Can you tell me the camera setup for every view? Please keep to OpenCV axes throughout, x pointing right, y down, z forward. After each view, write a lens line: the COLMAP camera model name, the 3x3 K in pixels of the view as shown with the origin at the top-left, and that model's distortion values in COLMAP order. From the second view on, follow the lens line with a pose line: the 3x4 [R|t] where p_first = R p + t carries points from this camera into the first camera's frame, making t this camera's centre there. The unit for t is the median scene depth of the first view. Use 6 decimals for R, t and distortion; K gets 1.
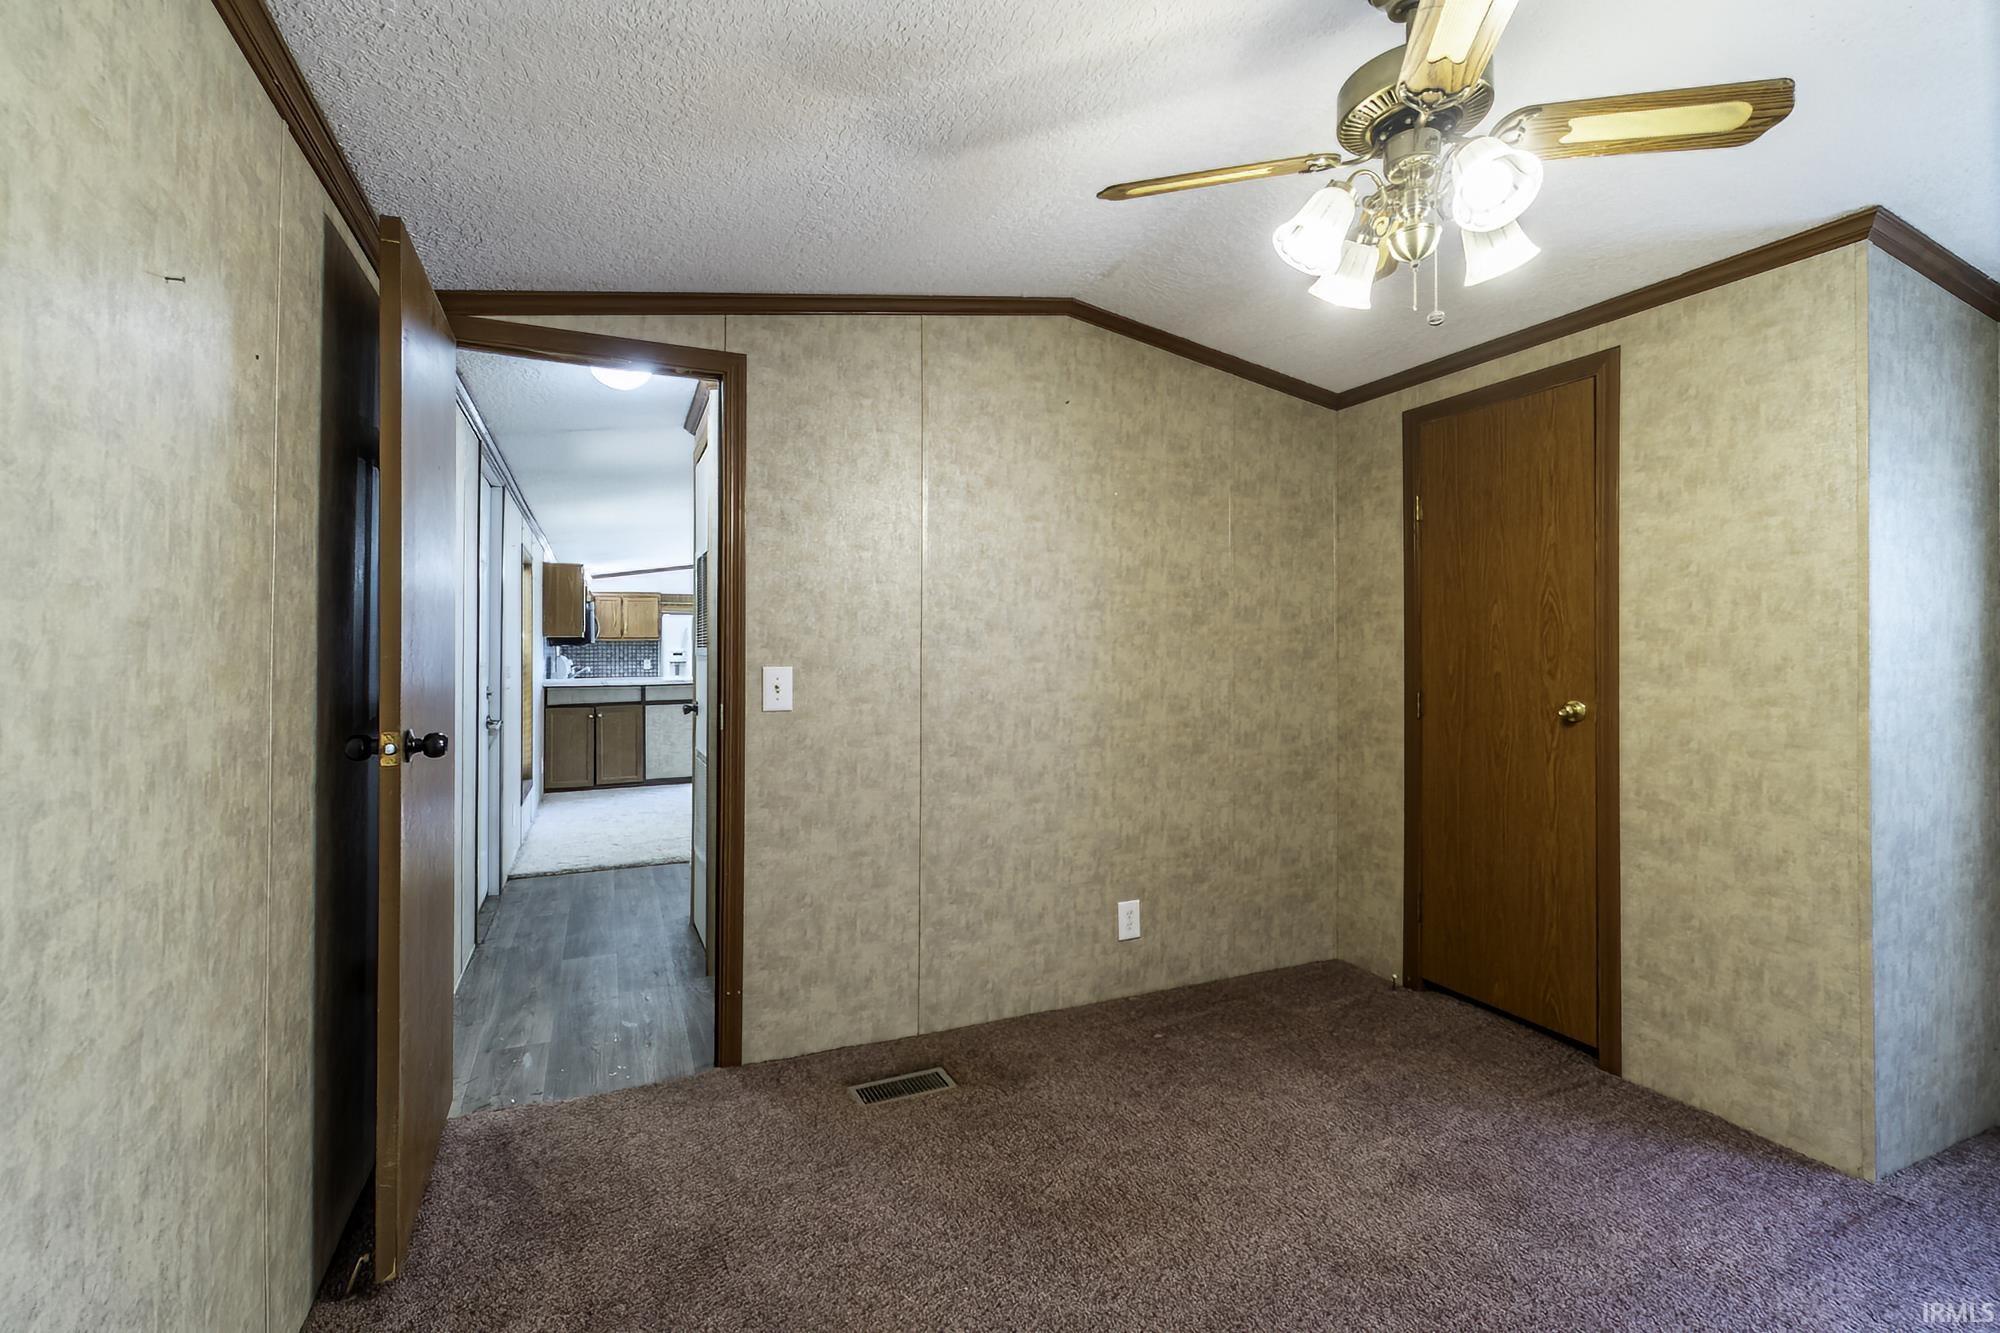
lens RADIAL K [[882.0, 0, 979.4], [0, 882.0, 645.0], [0, 0, 1]] dist [-0.007140, 0.001424]
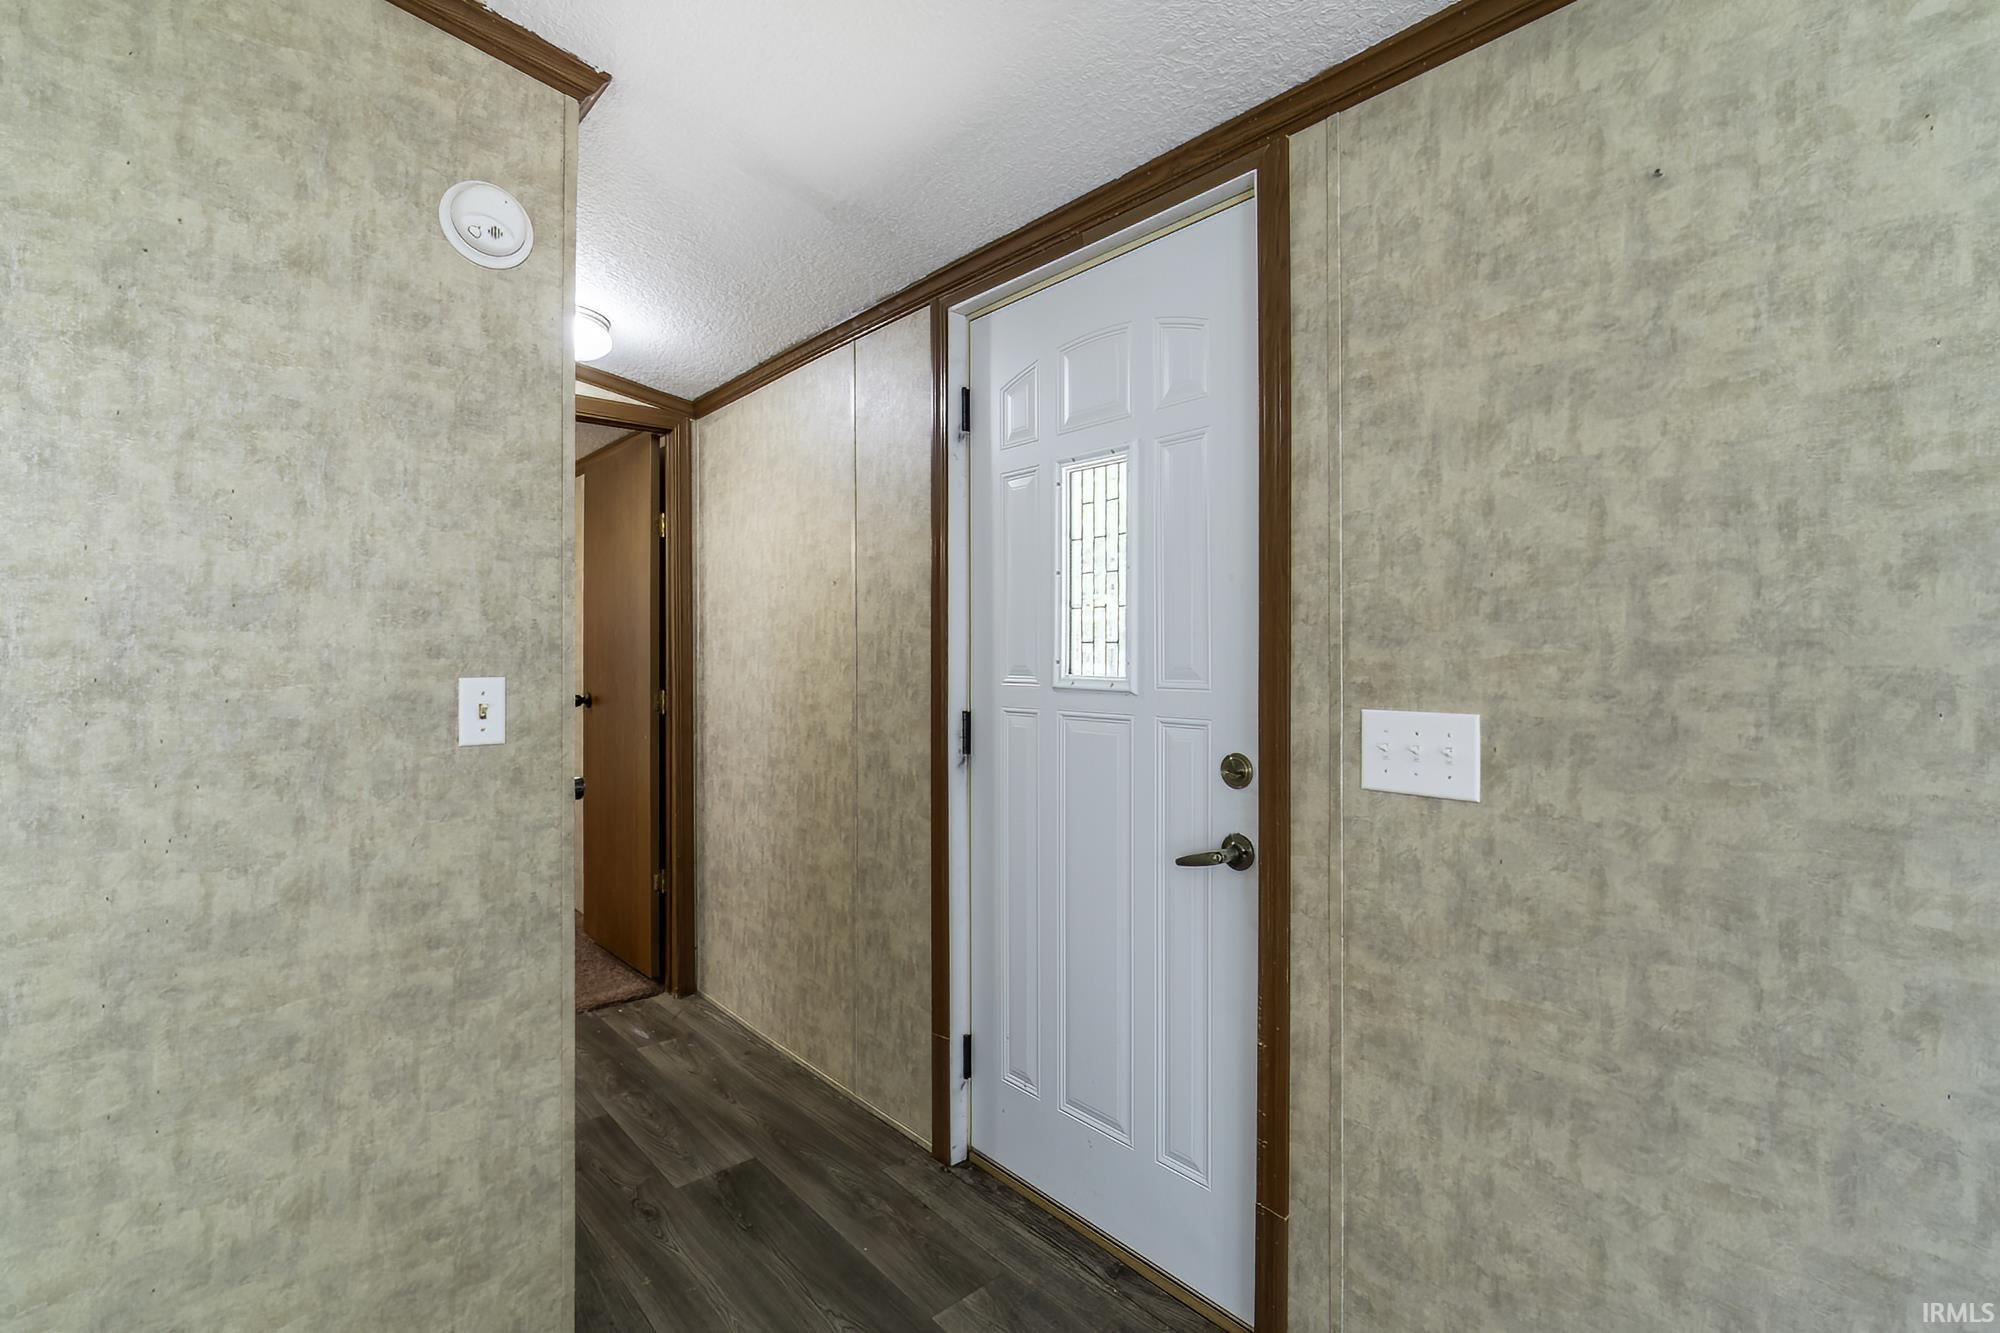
lens RADIAL K [[882.0, 0, 969.4], [0, 882.0, 651.7], [0, 0, 1]] dist [-0.007140, 0.001424]
pose [[-0.950087, -0.002806, -0.311973, -0.387181], [0.001225, 0.999918, -0.012723, 0.011677], [0.311983, -0.012470, -0.950006, 1.494908]]
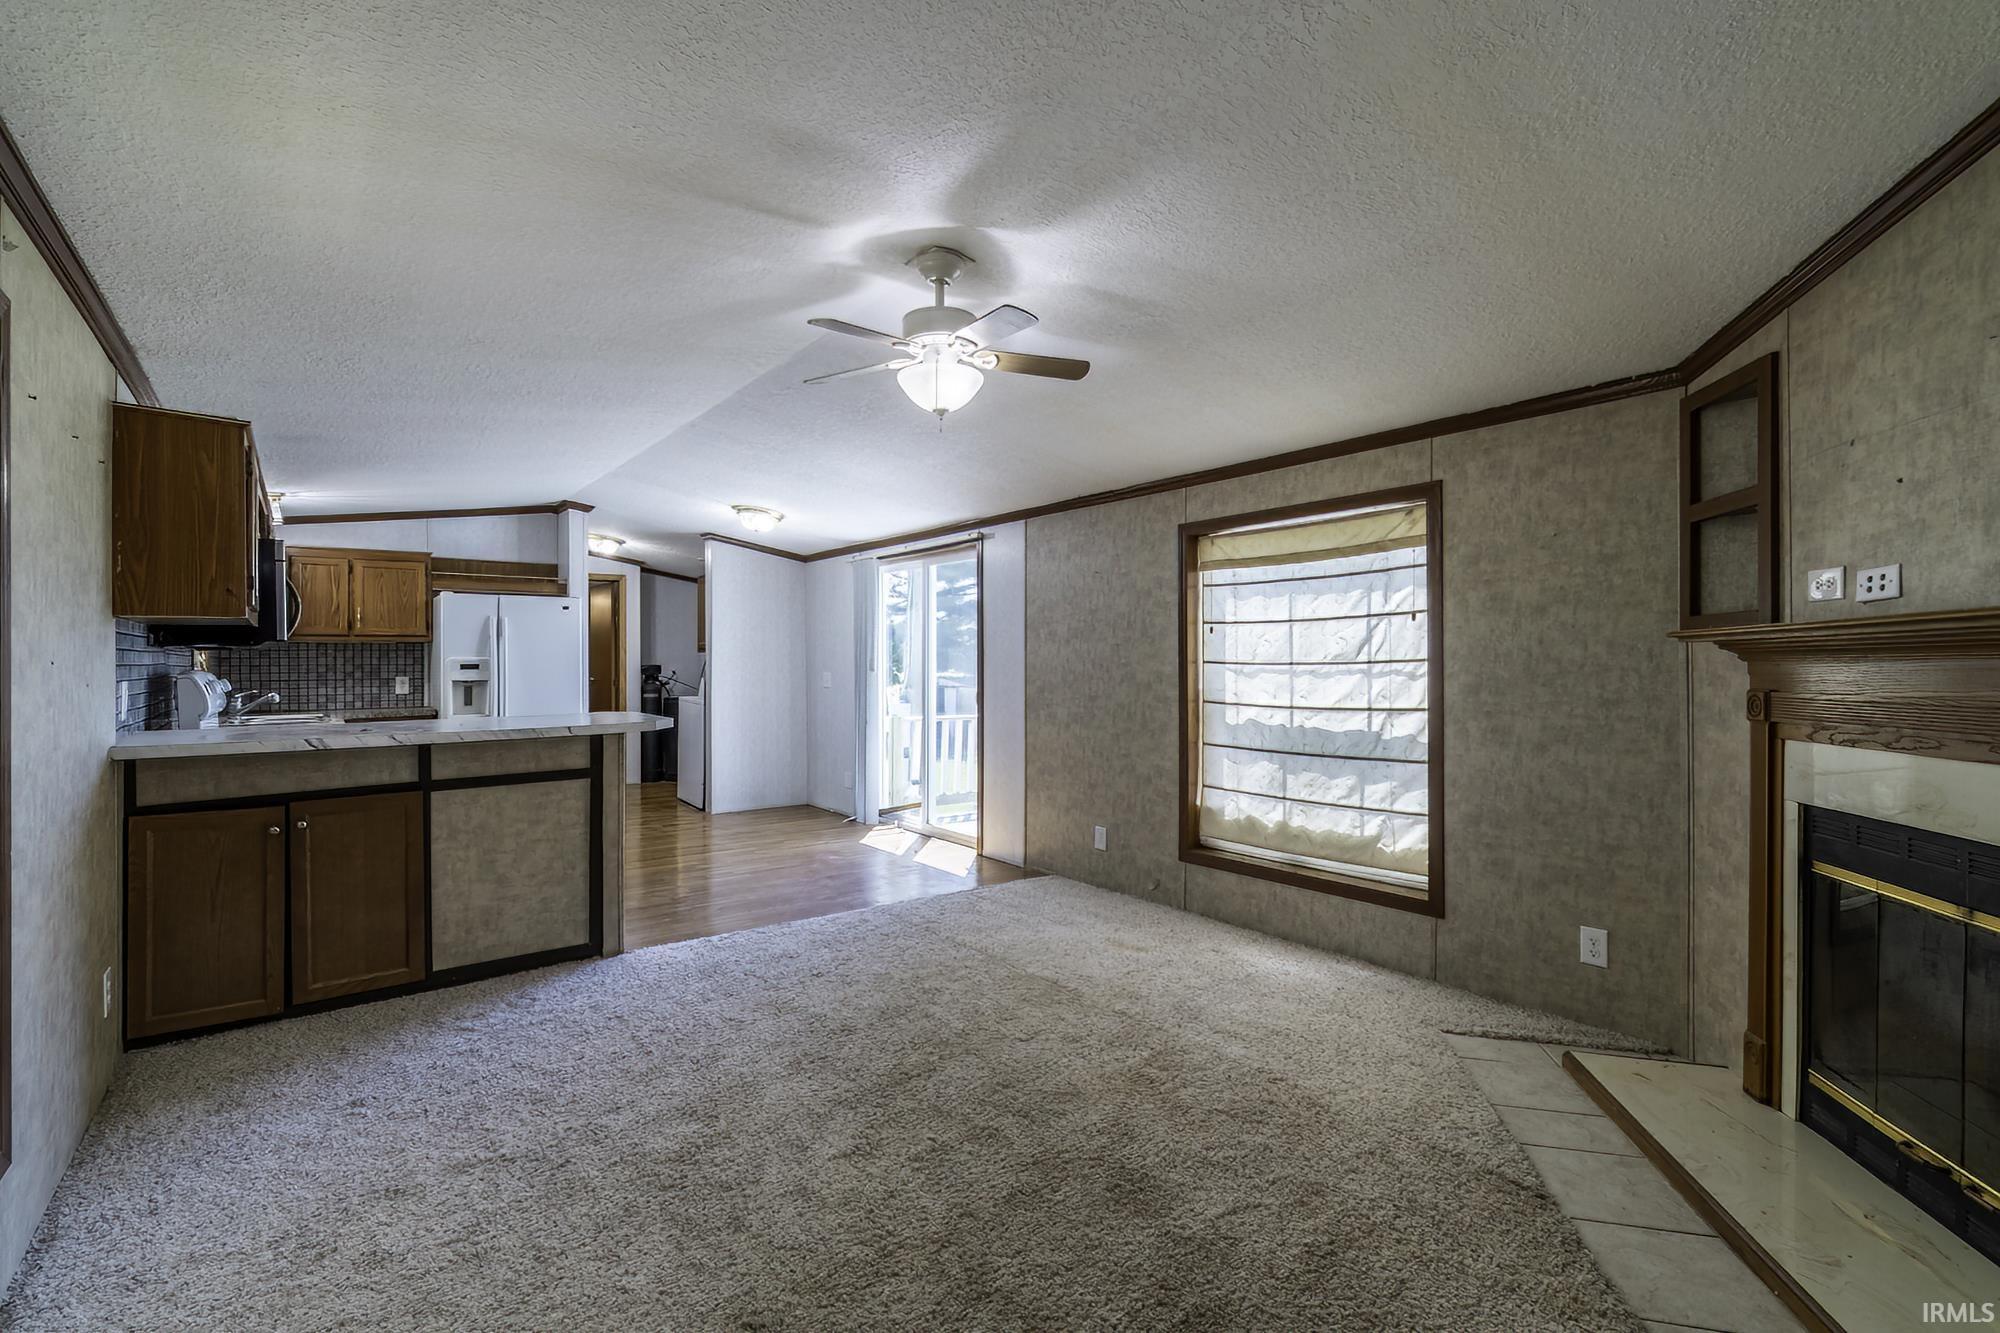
lens RADIAL K [[882.0, 0, 981.8], [0, 882.0, 665.7], [0, 0, 1]] dist [-0.007140, 0.001424]
pose [[0.969104, -0.000834, 0.246651, -0.472089], [-0.001238, 0.999965, 0.008247, 0.012648], [-0.246649, -0.008298, 0.969069, 1.101833]]
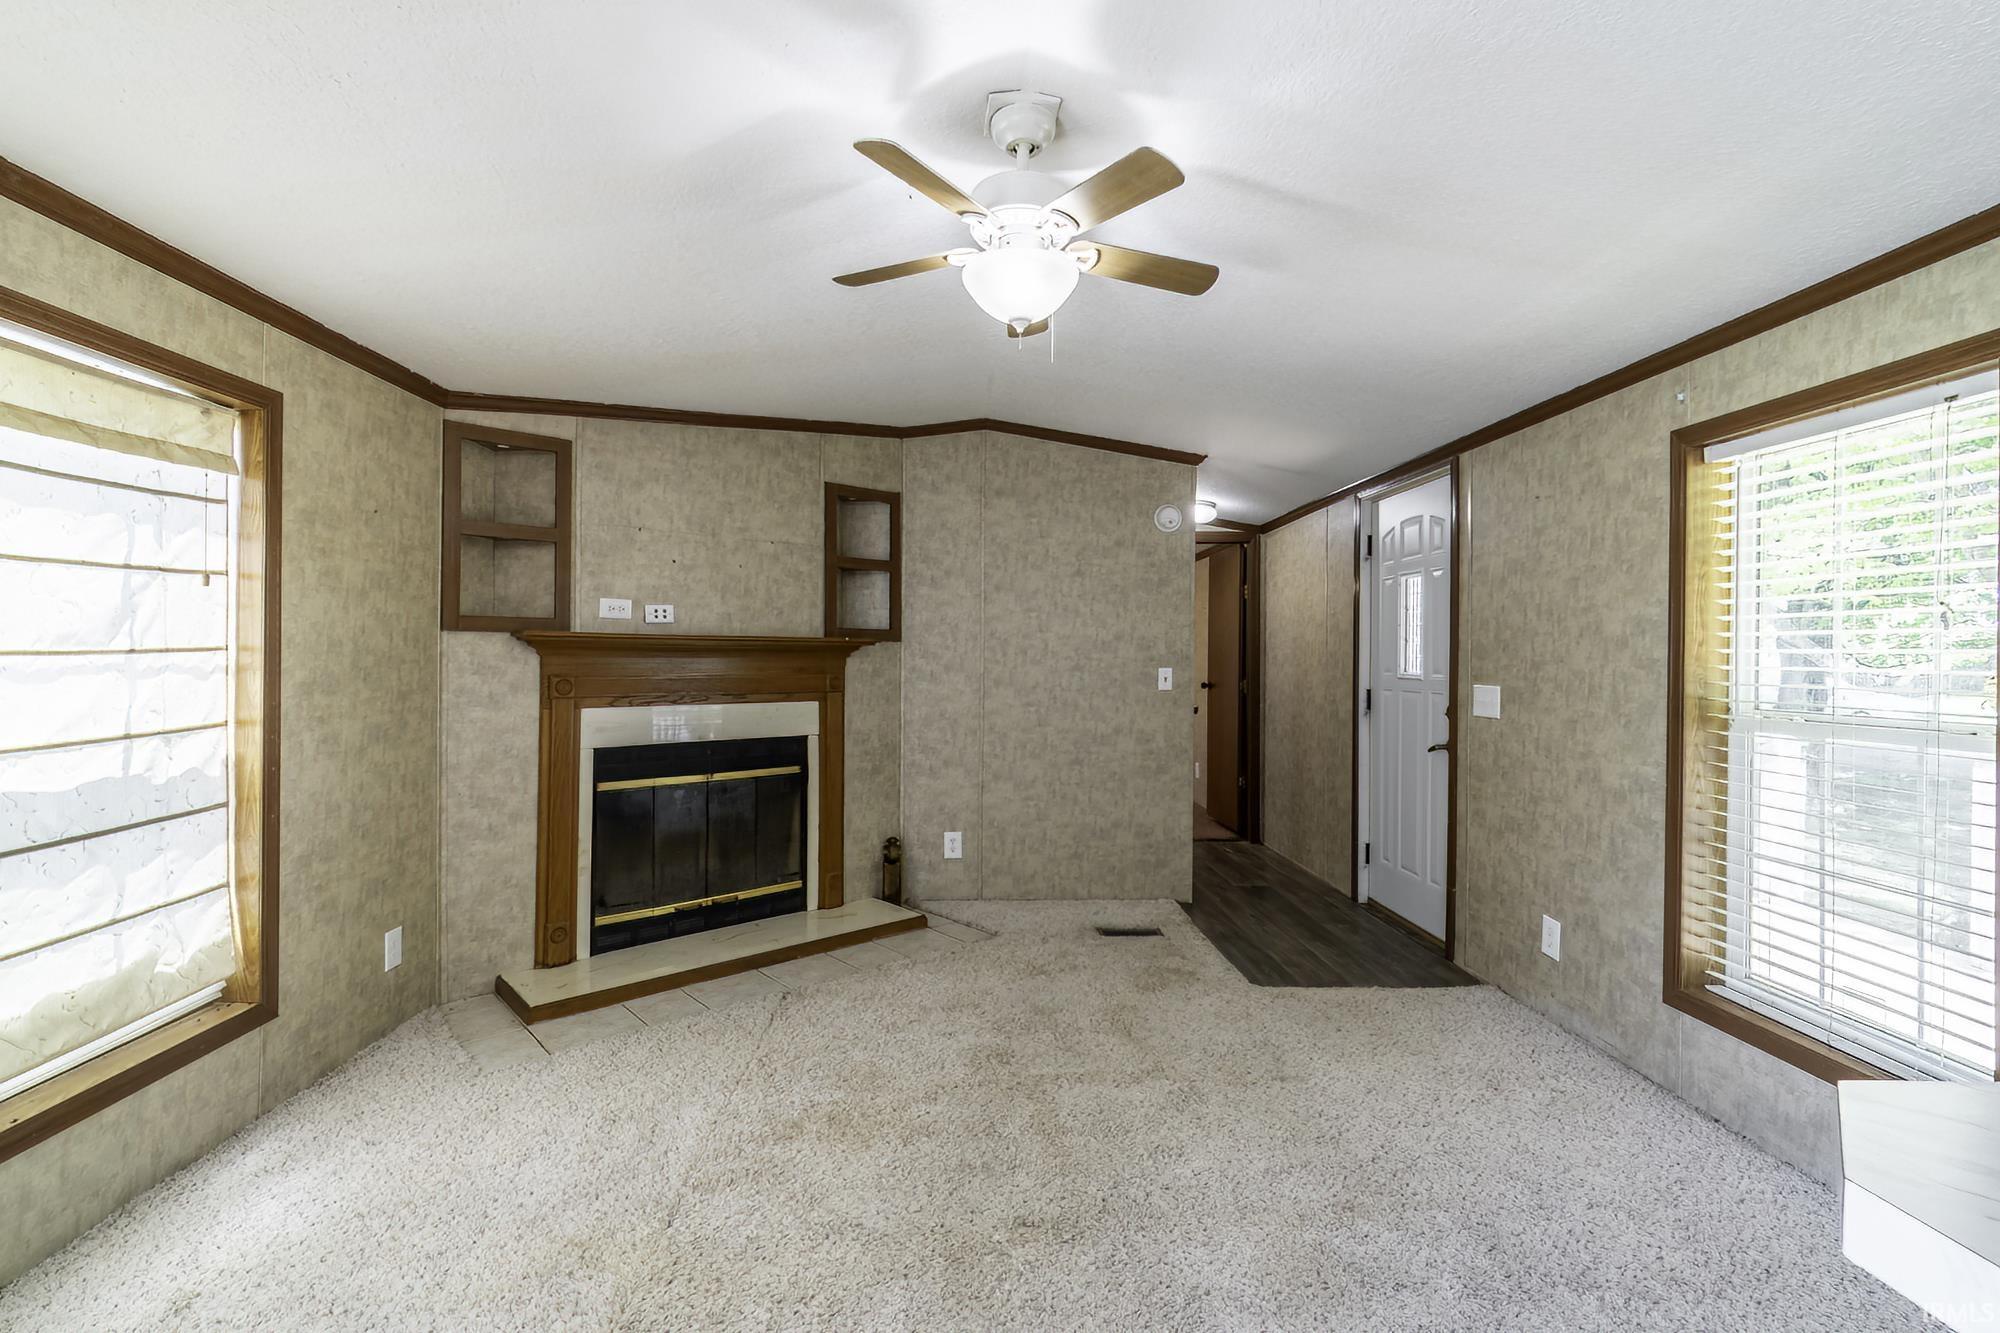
lens RADIAL K [[882.0, 0, 1010.6], [0, 882.0, 656.0], [0, 0, 1]] dist [-0.007140, 0.001424]
pose [[-0.943822, -0.010638, 0.330283, -0.496424], [-0.014693, 0.999844, -0.009781, 0.016610], [-0.330128, -0.014085, -0.943831, 2.229645]]
